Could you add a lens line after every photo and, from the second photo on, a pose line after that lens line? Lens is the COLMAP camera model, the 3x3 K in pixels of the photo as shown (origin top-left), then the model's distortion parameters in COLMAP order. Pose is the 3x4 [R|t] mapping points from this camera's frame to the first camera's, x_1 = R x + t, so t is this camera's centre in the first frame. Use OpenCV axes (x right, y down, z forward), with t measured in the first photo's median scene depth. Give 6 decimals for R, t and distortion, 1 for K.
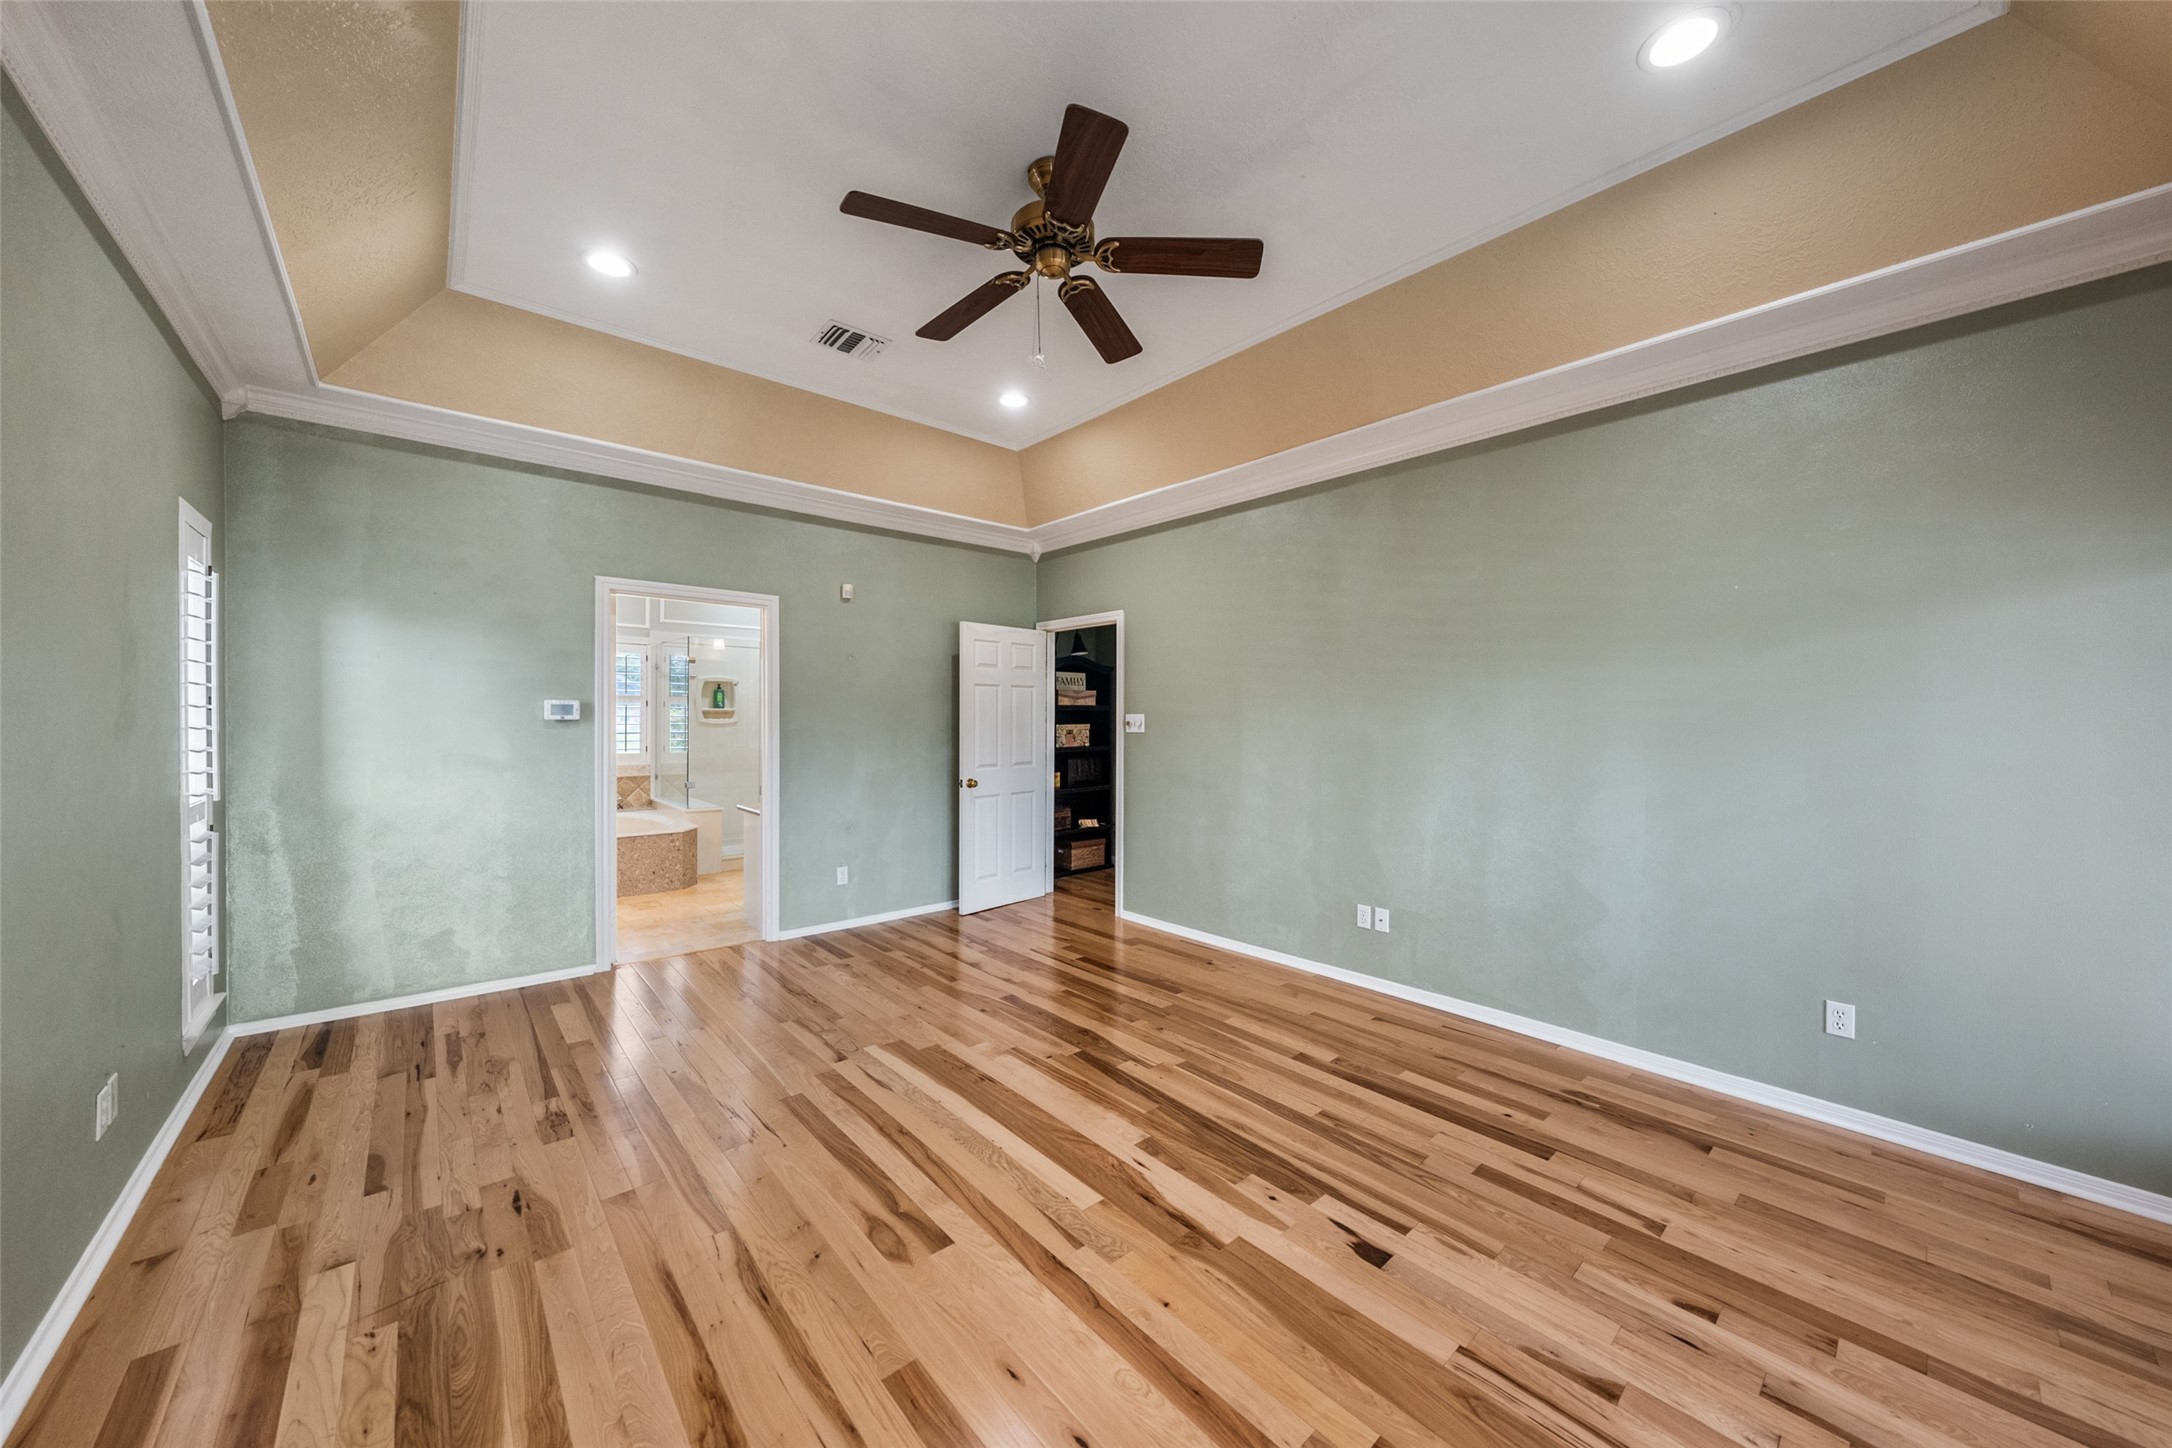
lens RADIAL K [[762.4, 0, 1085.6], [0, 762.4, 721.5], [0, 0, 1]] dist [-0.001442, -0.000059]
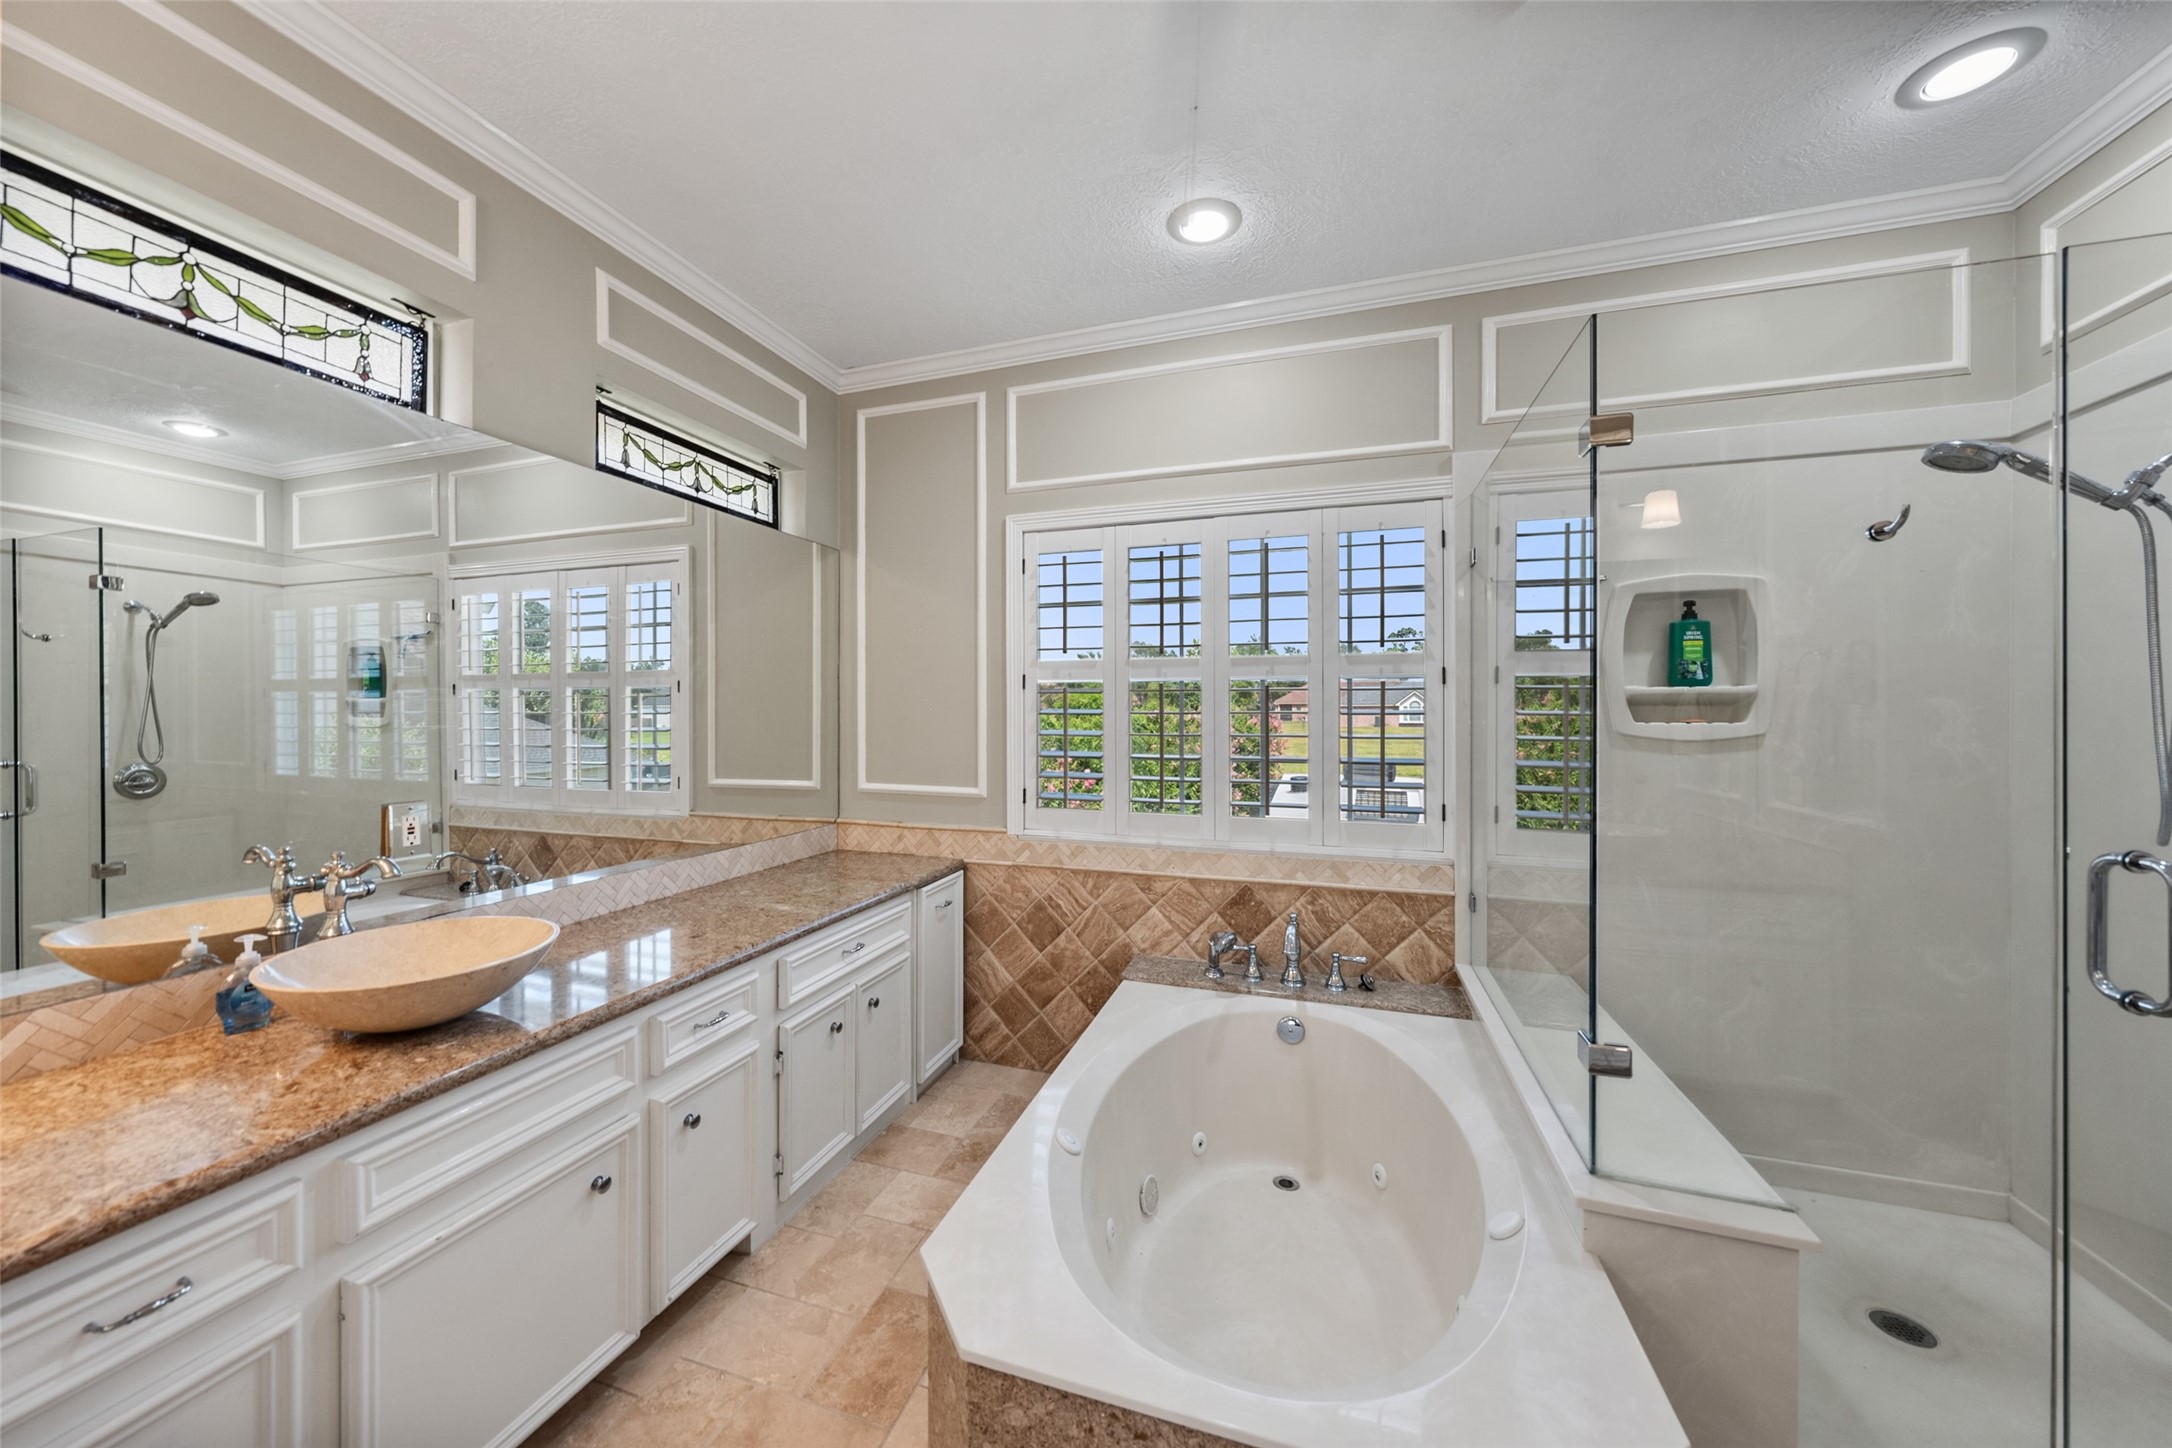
lens RADIAL K [[762.4, 0, 1082.5], [0, 762.4, 714.0], [0, 0, 1]] dist [-0.001442, -0.000059]
pose [[0.509325, -0.001149, -0.860574, -0.359425], [0.001624, 0.999999, -0.000374, -0.007282], [0.860573, -0.001207, 0.509326, 0.674909]]
